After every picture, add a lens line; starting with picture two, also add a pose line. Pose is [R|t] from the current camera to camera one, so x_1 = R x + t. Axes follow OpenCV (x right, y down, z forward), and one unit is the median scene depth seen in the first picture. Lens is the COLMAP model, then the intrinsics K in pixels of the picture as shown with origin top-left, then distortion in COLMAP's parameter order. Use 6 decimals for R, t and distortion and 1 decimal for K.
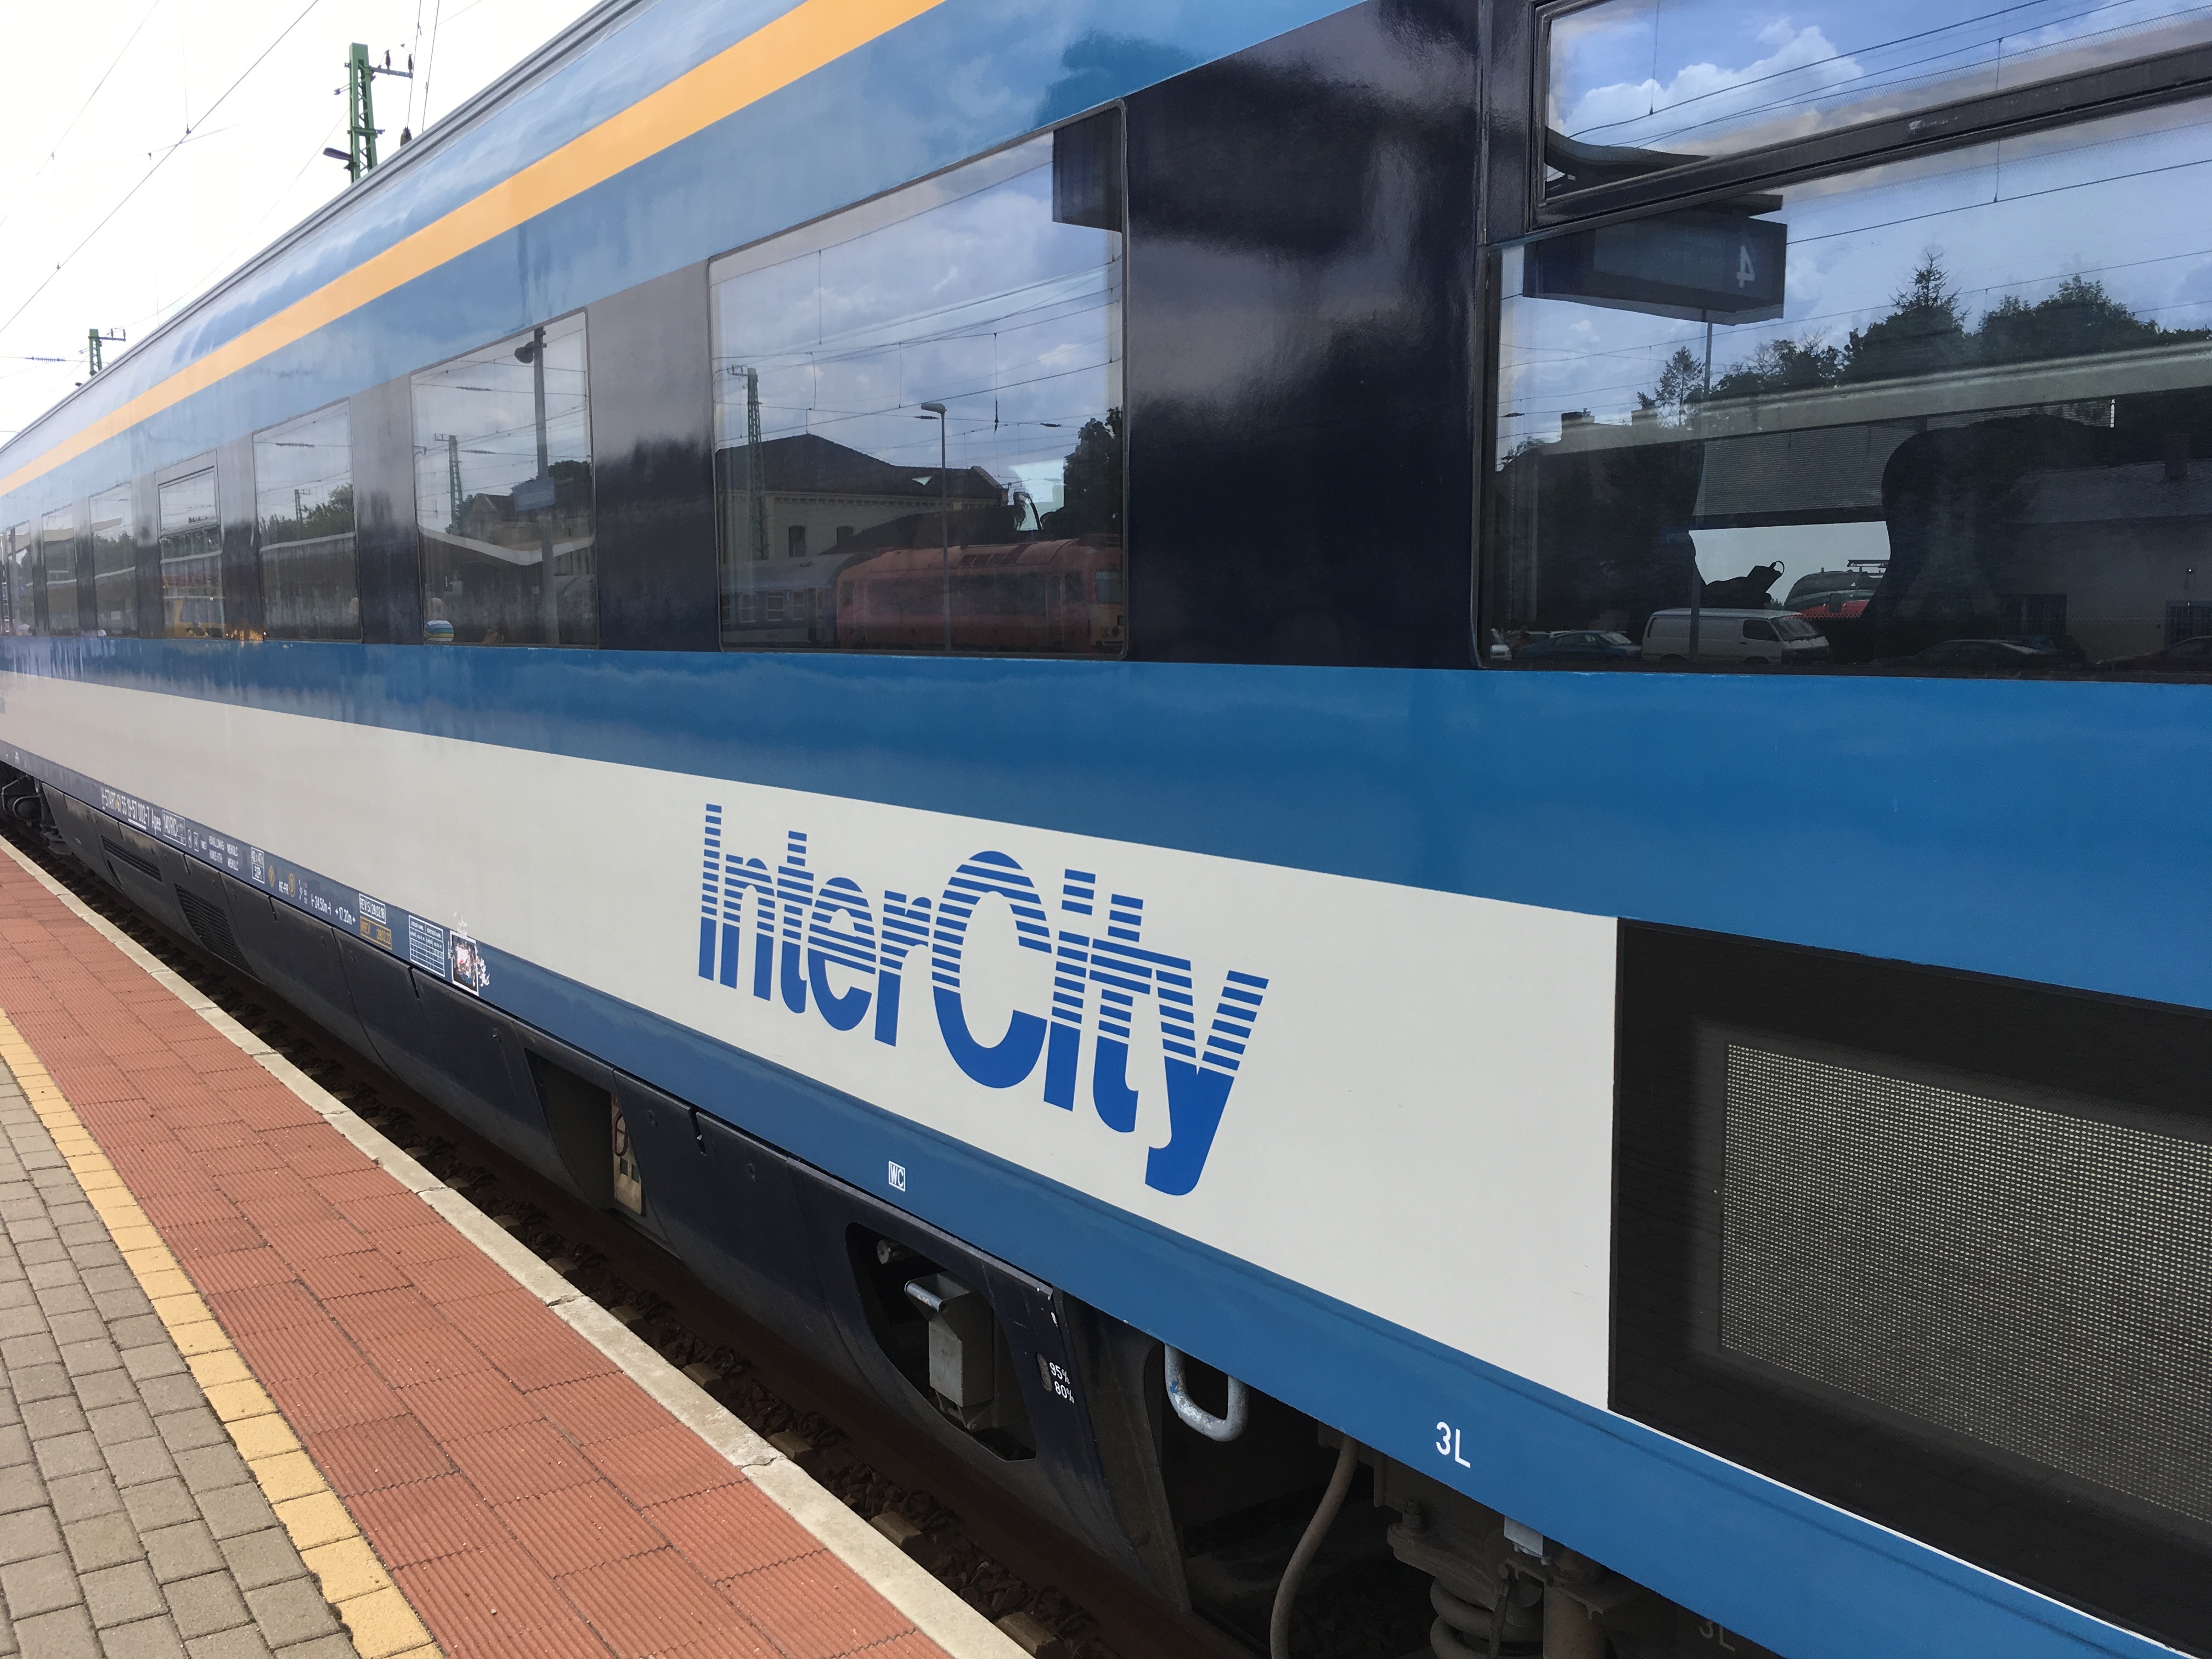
lens RADIAL K [[1937.1, 0, 1105.0], [0, 1937.1, 824.7], [0, 0, 1]] dist [0.048663, -0.022712]
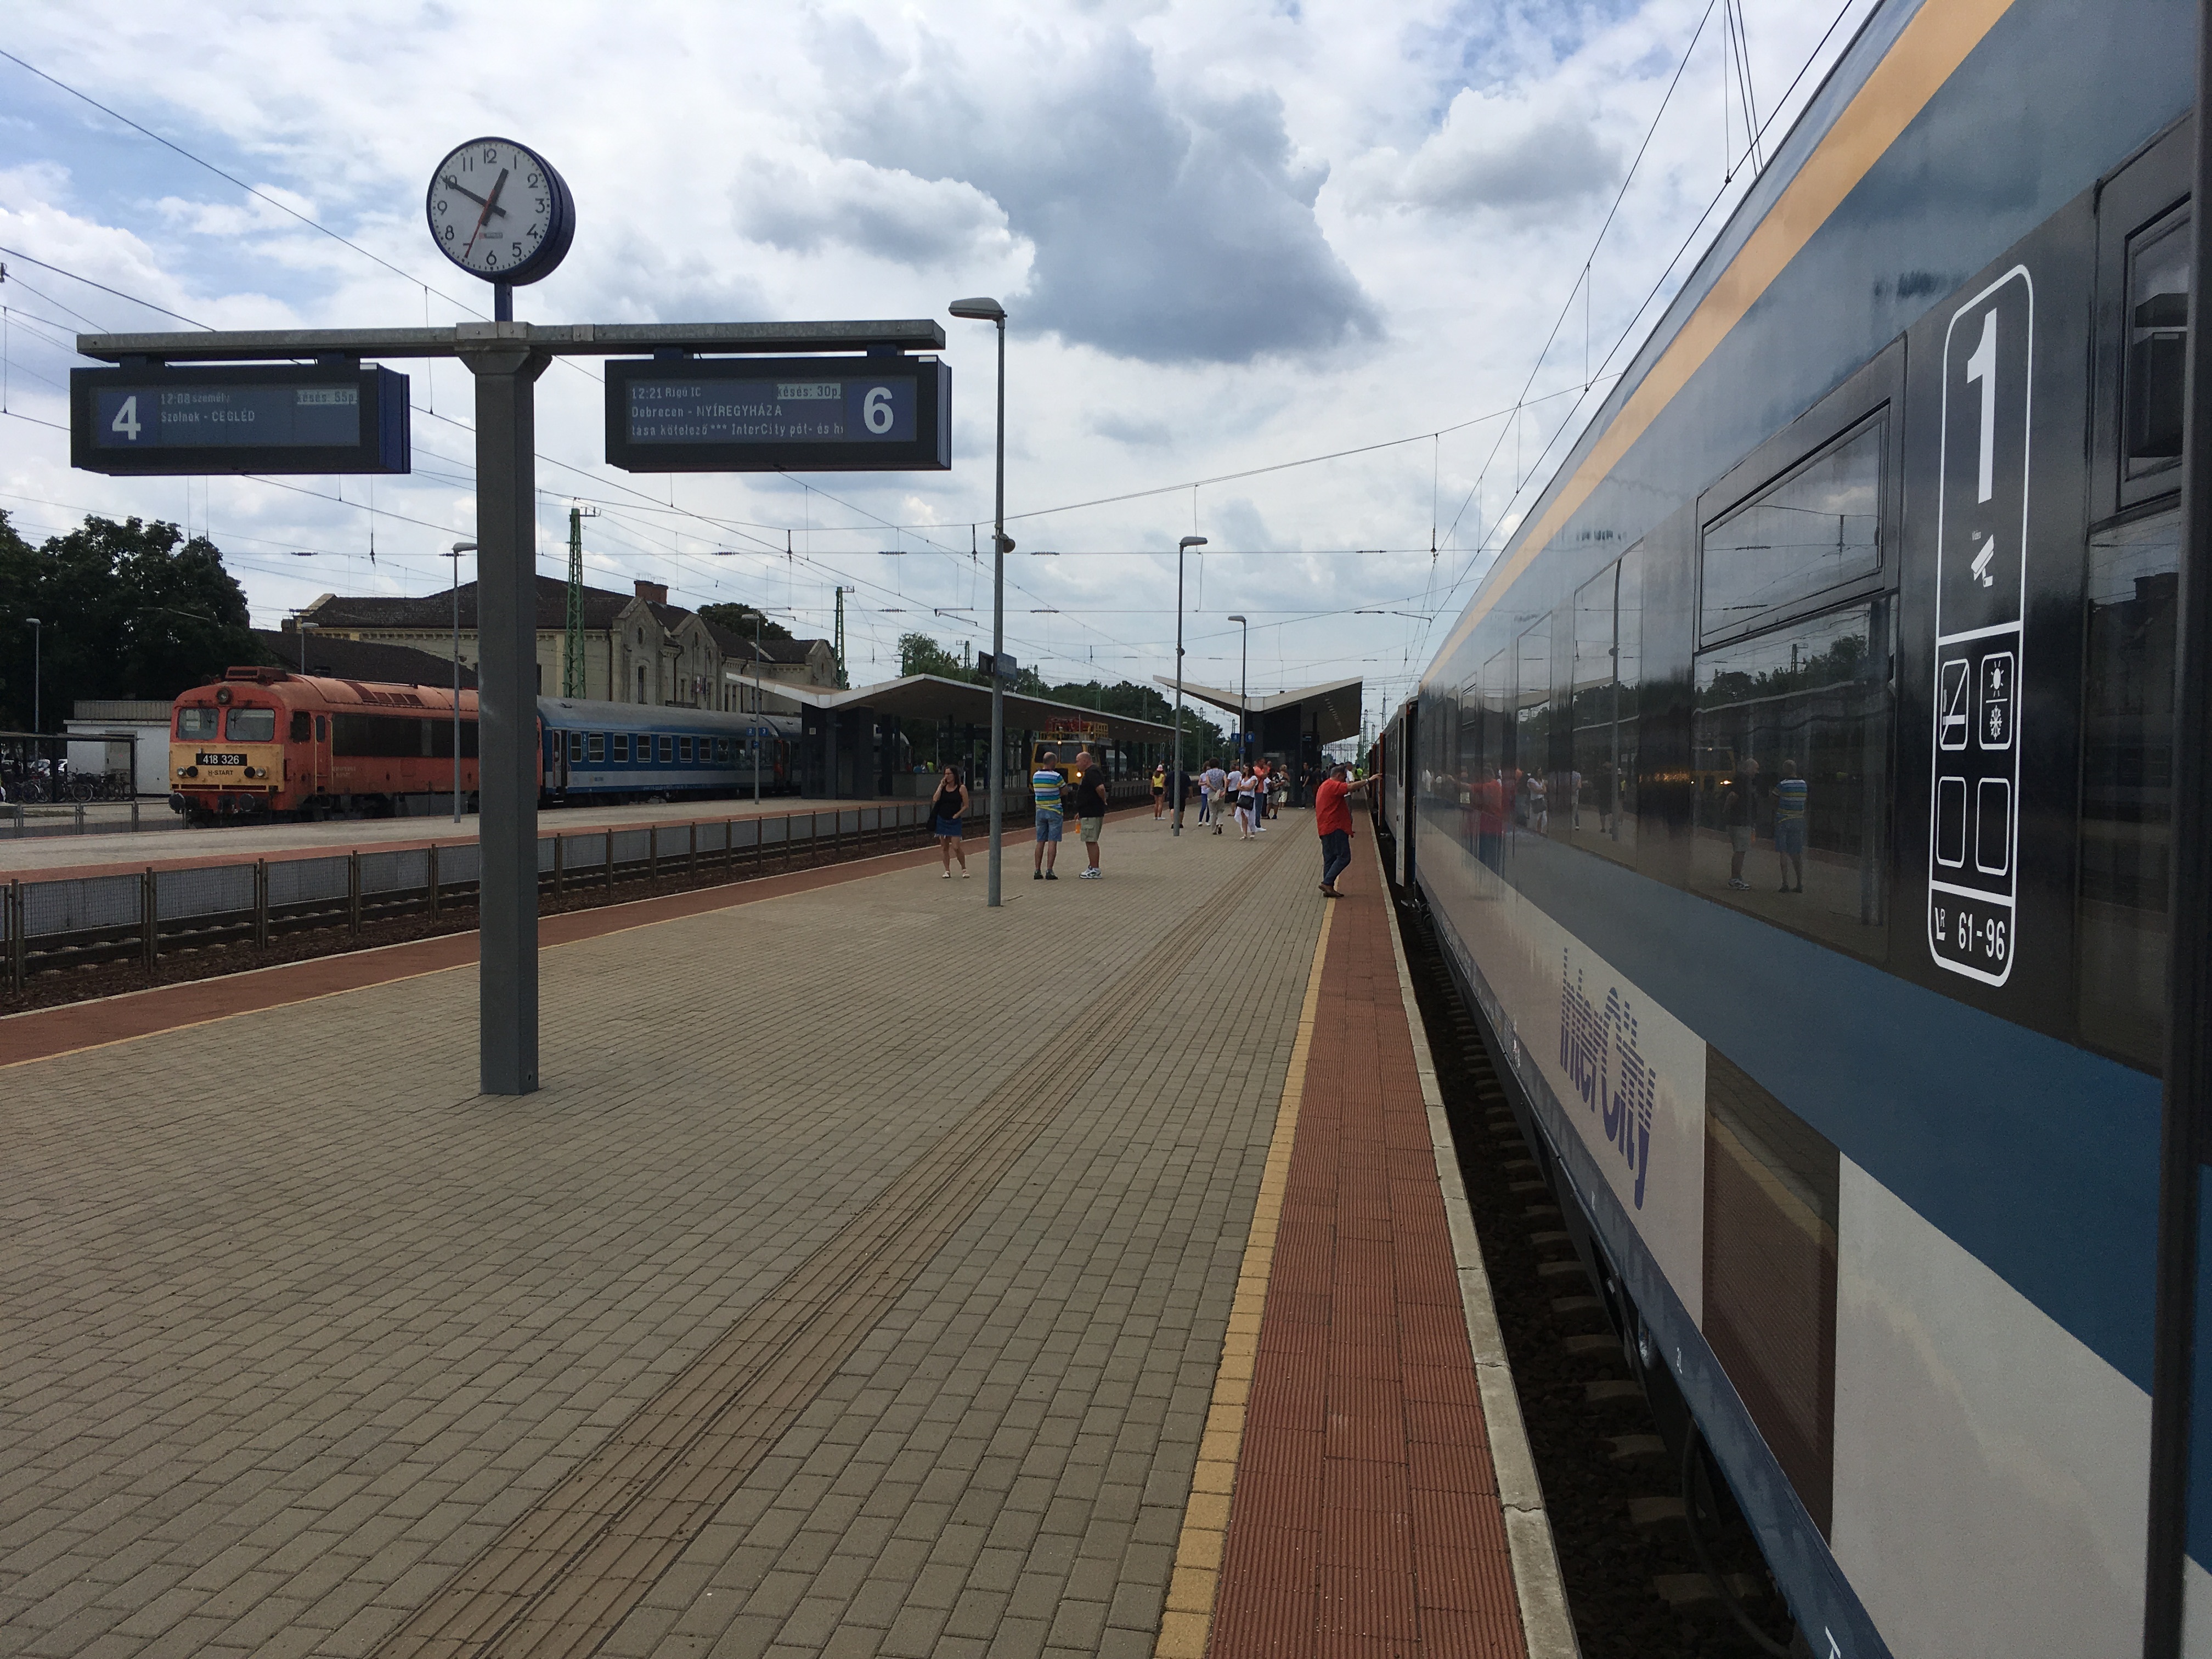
lens RADIAL K [[1937.1, 0, 1108.3], [0, 1937.1, 834.4], [0, 0, 1]] dist [0.048663, -0.022712]
pose [[0.734723, 0.036275, -0.677397, 0.534622], [-0.081146, 0.996099, -0.034672, -0.016981], [0.673497, 0.080442, 0.734800, -0.331460]]
